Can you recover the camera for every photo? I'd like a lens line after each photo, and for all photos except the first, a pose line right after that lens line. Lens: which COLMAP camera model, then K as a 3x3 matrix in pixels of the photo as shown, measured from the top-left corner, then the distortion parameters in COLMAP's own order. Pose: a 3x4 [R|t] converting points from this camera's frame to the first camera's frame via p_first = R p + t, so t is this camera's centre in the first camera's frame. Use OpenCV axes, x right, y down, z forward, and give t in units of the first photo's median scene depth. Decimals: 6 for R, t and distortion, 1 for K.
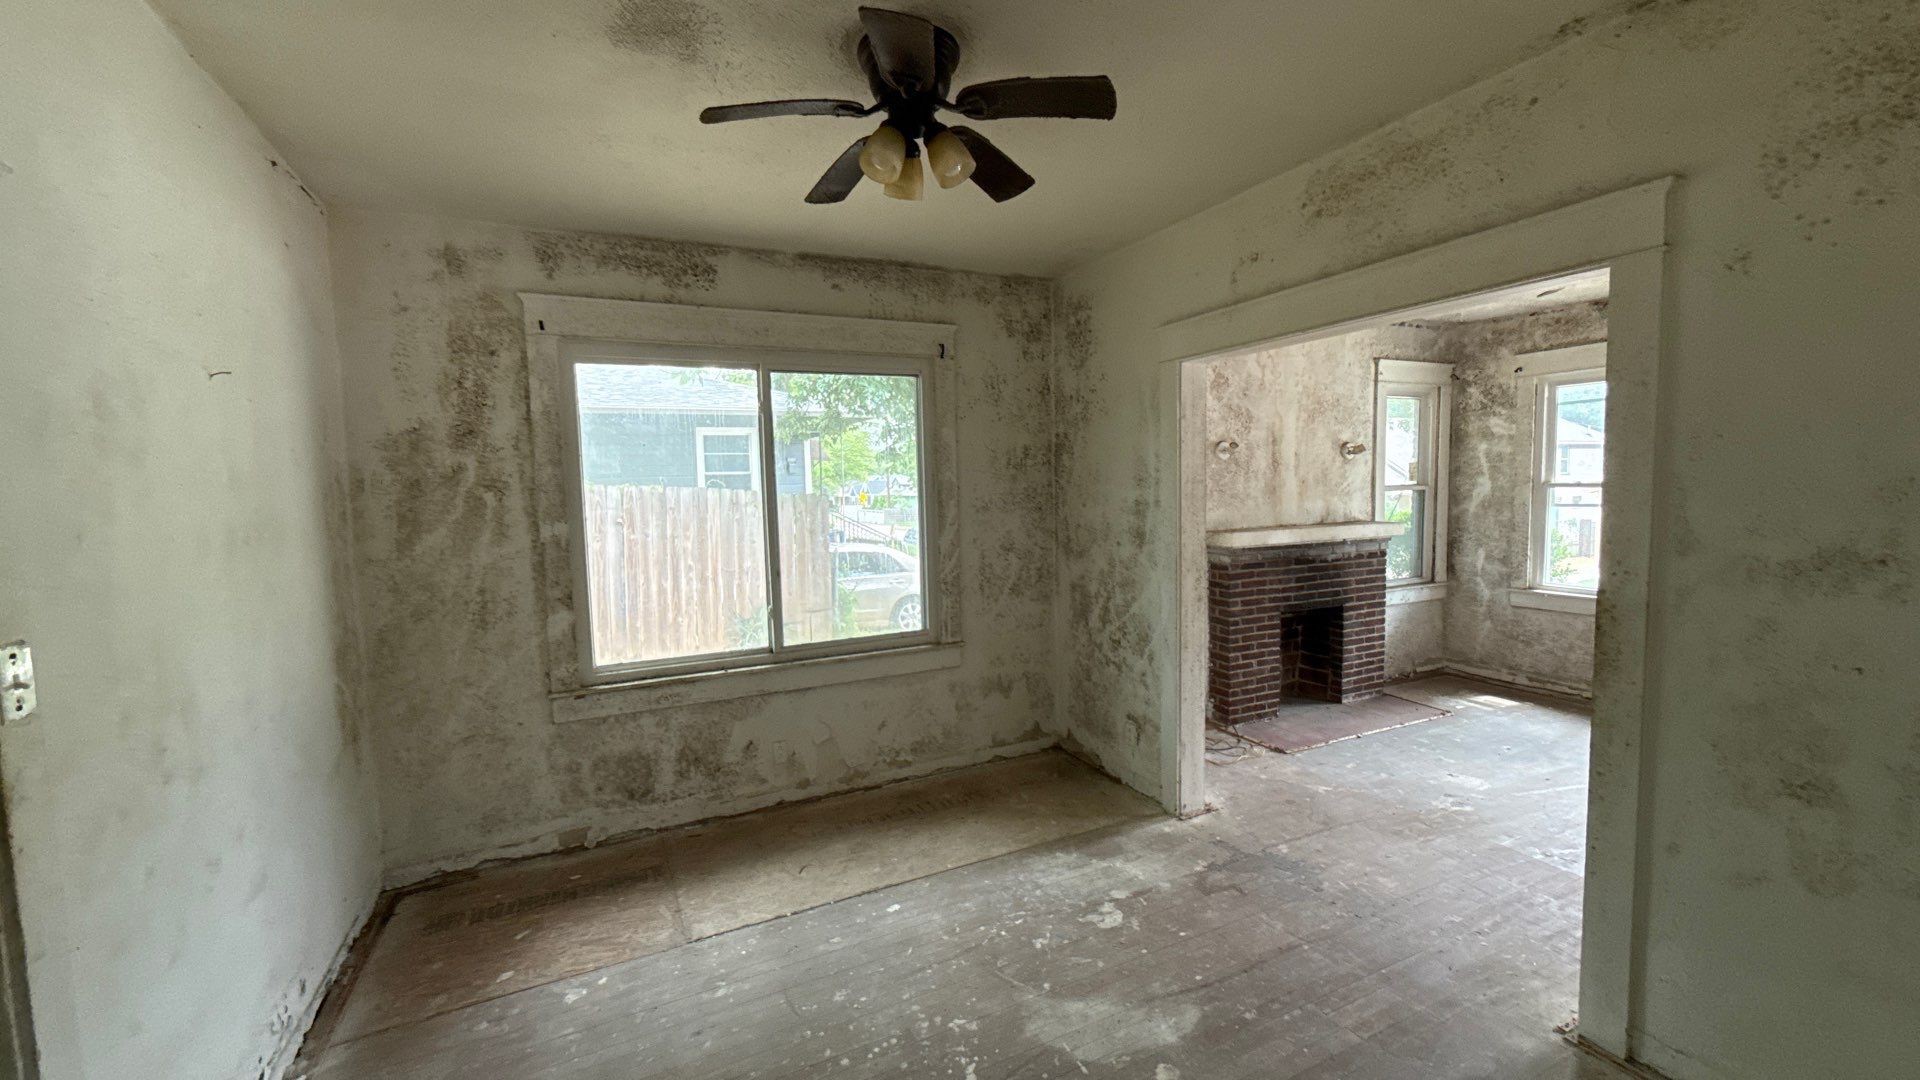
lens RADIAL K [[763.7, 0, 962.2], [0, 763.7, 539.3], [0, 0, 1]] dist [0.000009, 0.000192]
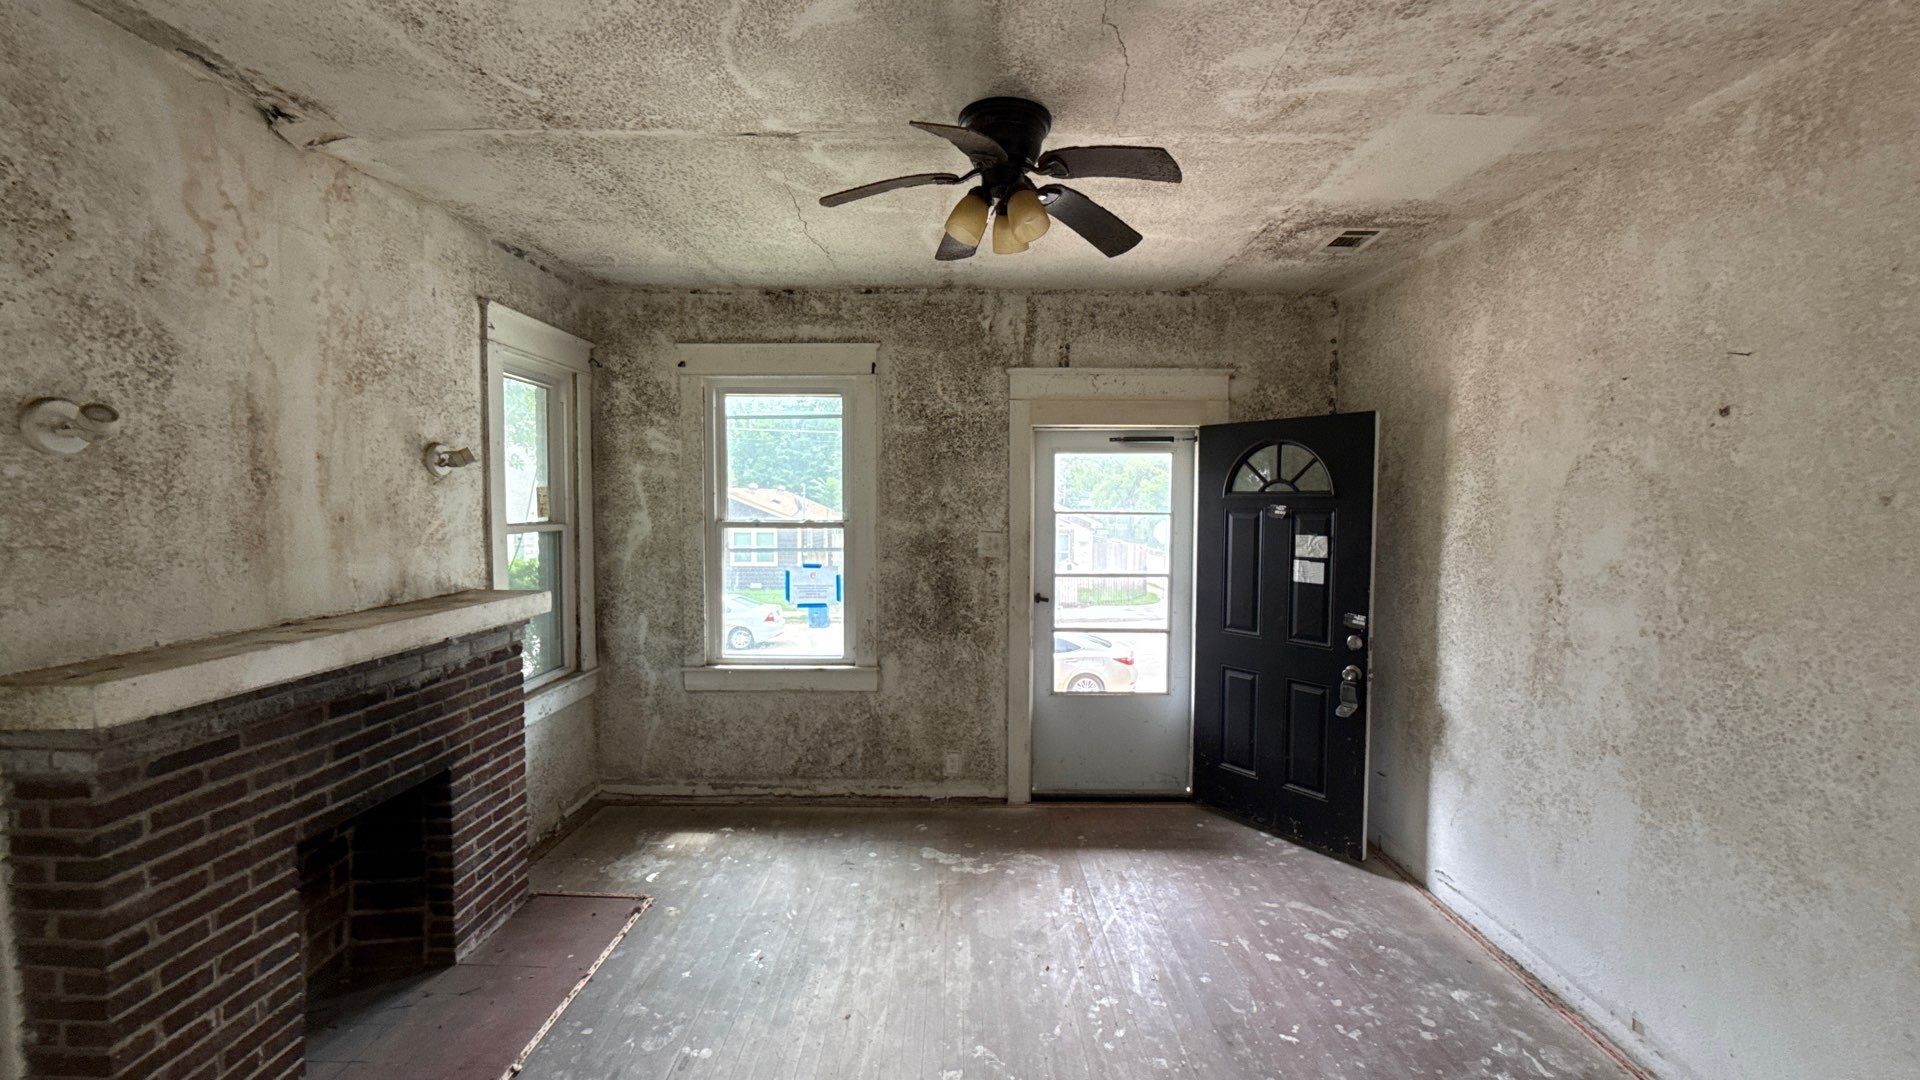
lens RADIAL K [[764.8, 0, 961.1], [0, 764.8, 541.1], [0, 0, 1]] dist [0.000060, 0.000023]
pose [[0.442005, -0.023134, 0.896714, 0.252608], [0.054354, 0.998521, -0.001032, -0.052712], [-0.895364, 0.049196, 0.442609, 0.589478]]
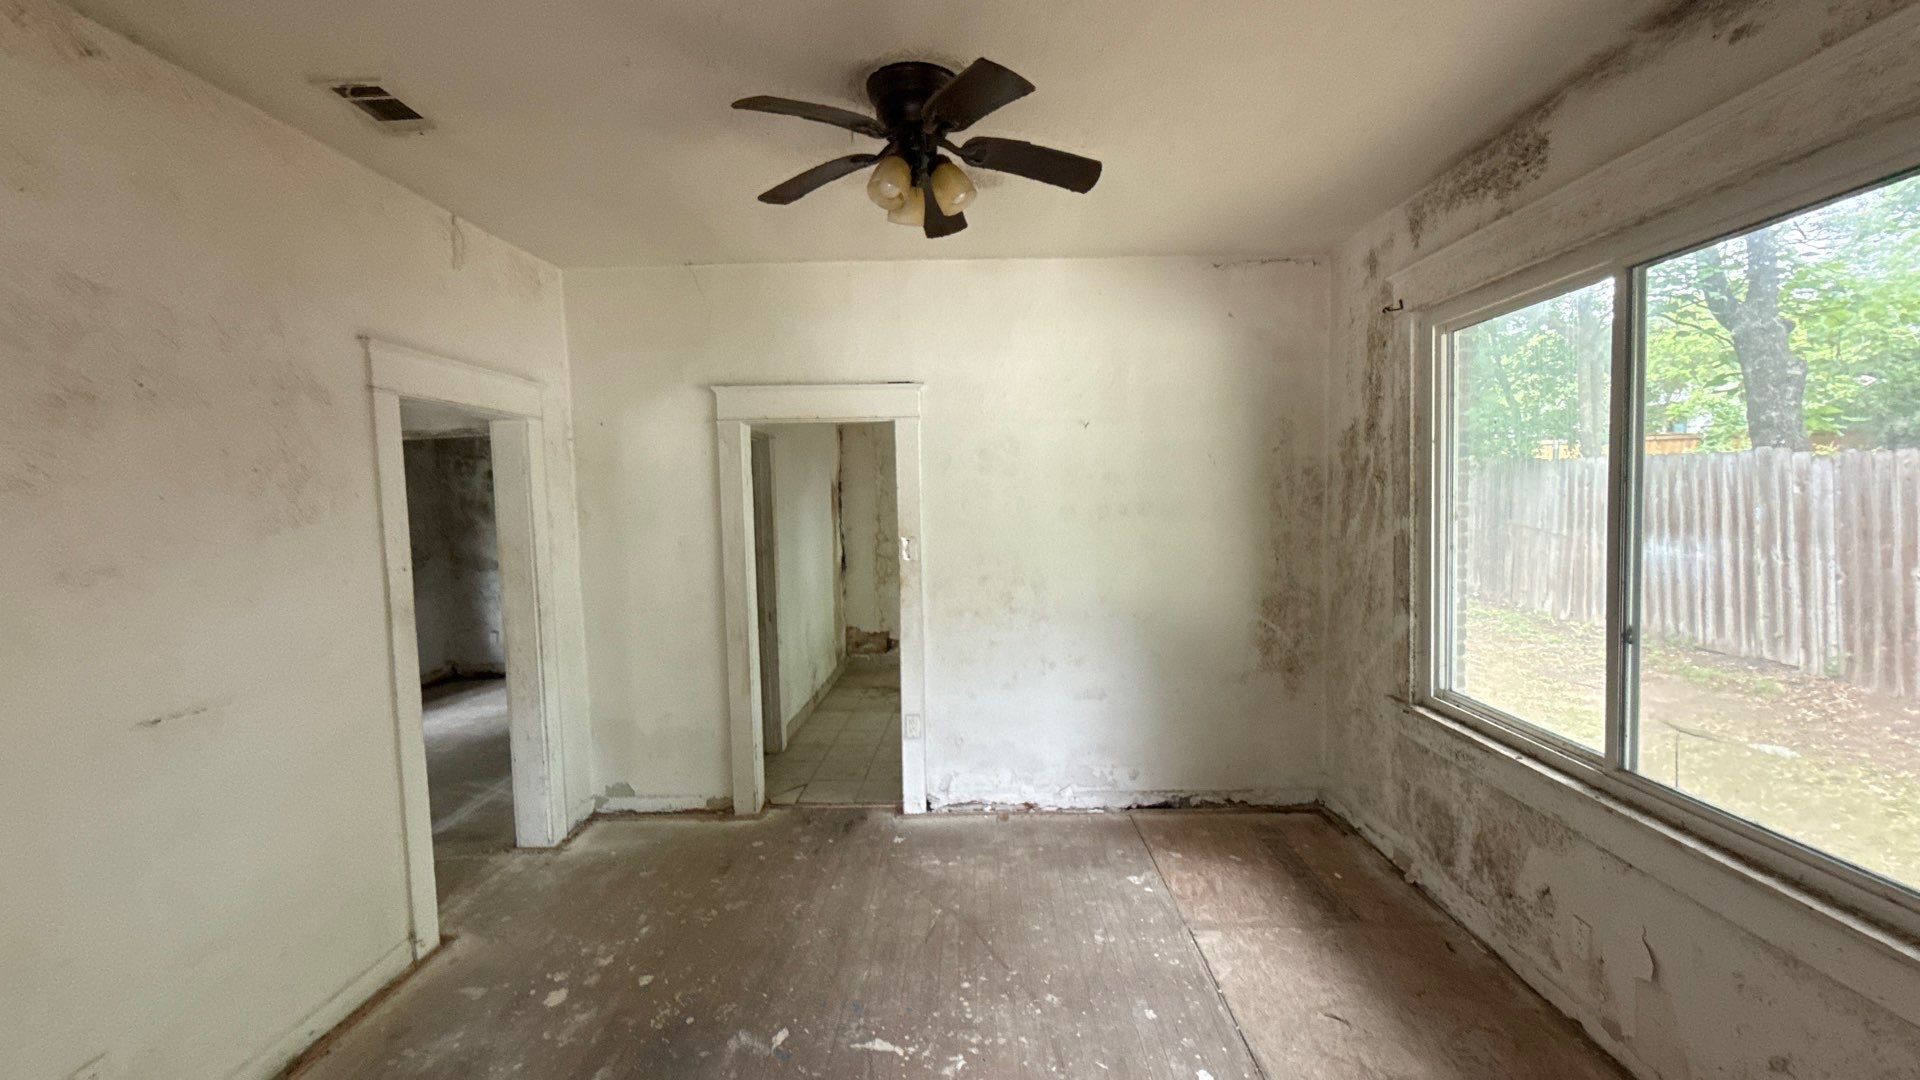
lens RADIAL K [[764.8, 0, 961.1], [0, 764.8, 541.1], [0, 0, 1]] dist [0.000060, 0.000023]
pose [[-0.456357, 0.091484, -0.885082, 0.410591], [-0.035481, 0.992038, 0.120834, -0.065772], [0.889089, 0.086546, -0.449477, 0.726923]]
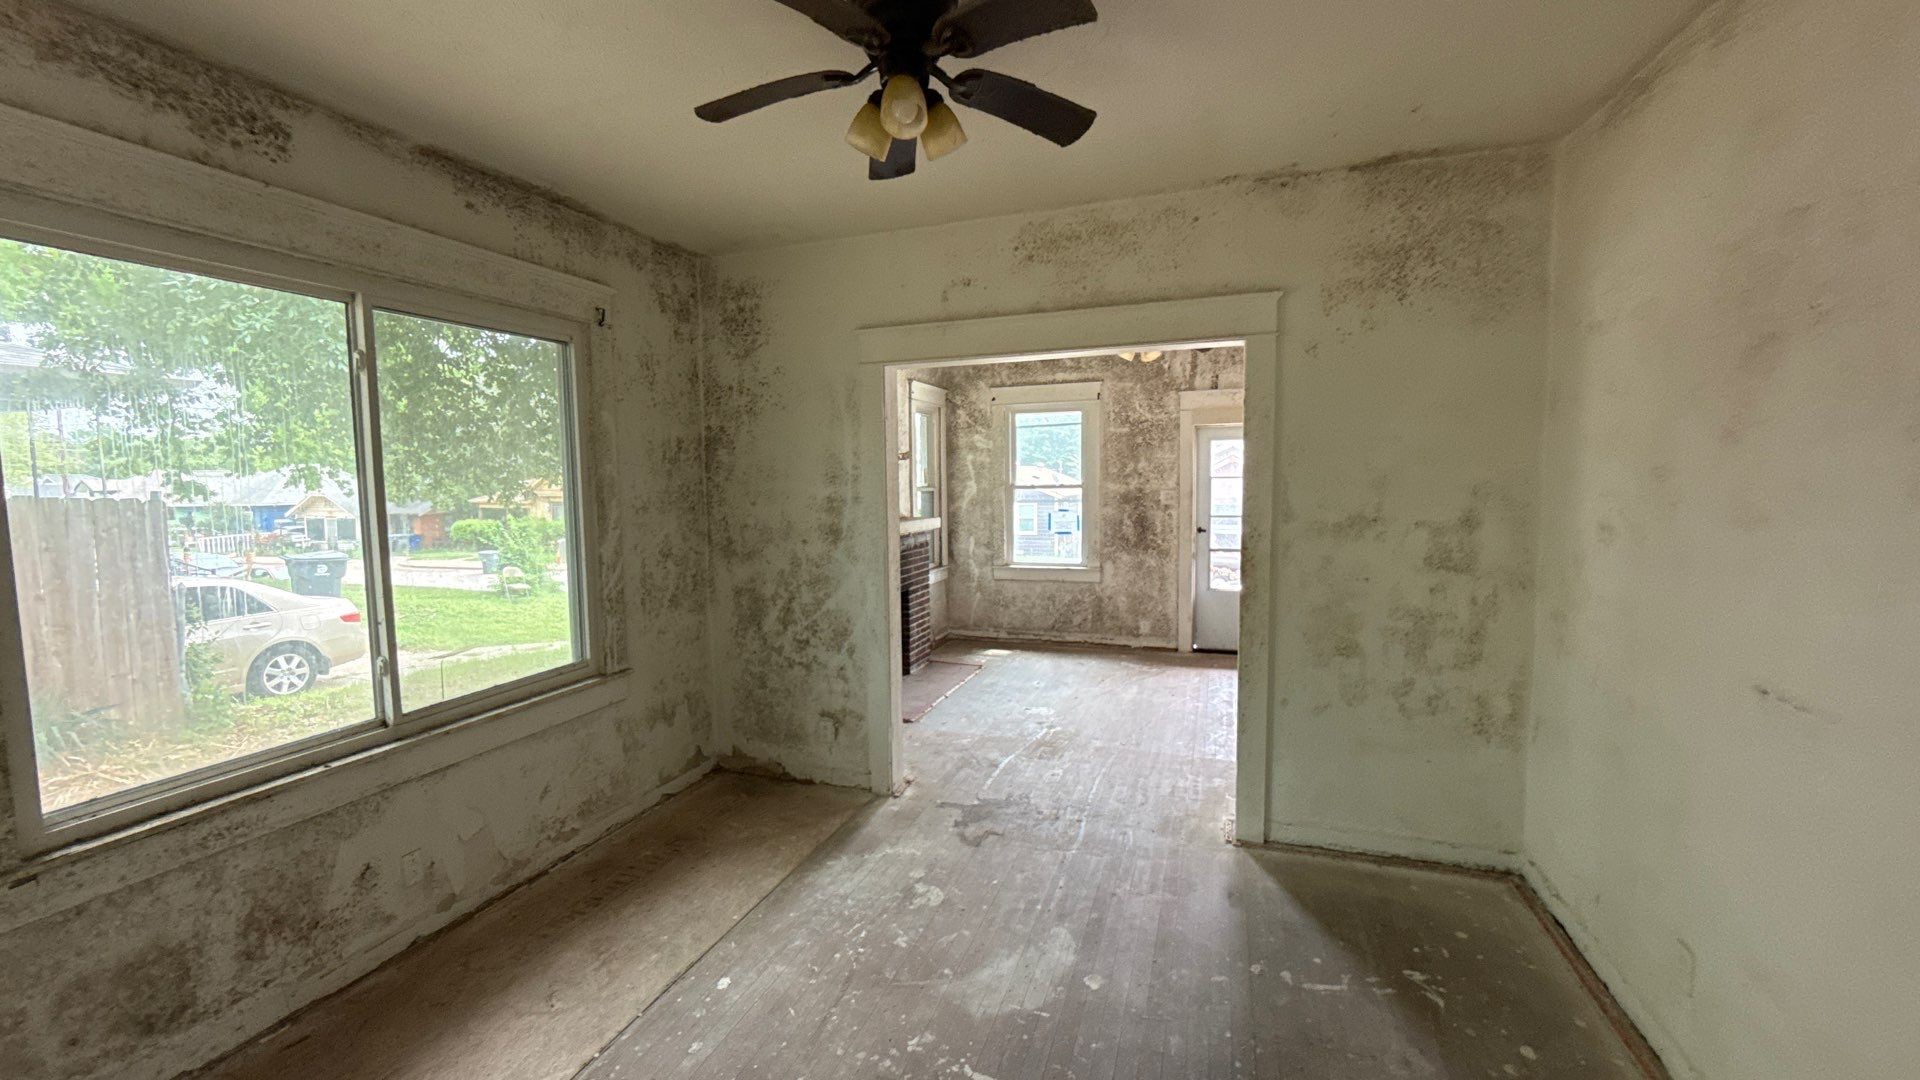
lens RADIAL K [[764.8, 0, 961.1], [0, 764.8, 541.1], [0, 0, 1]] dist [0.000060, 0.000023]
pose [[0.710463, -0.045176, 0.702283, -0.318160], [0.050266, 0.998646, 0.013388, 0.001611], [-0.701937, 0.025789, 0.711772, 0.142622]]
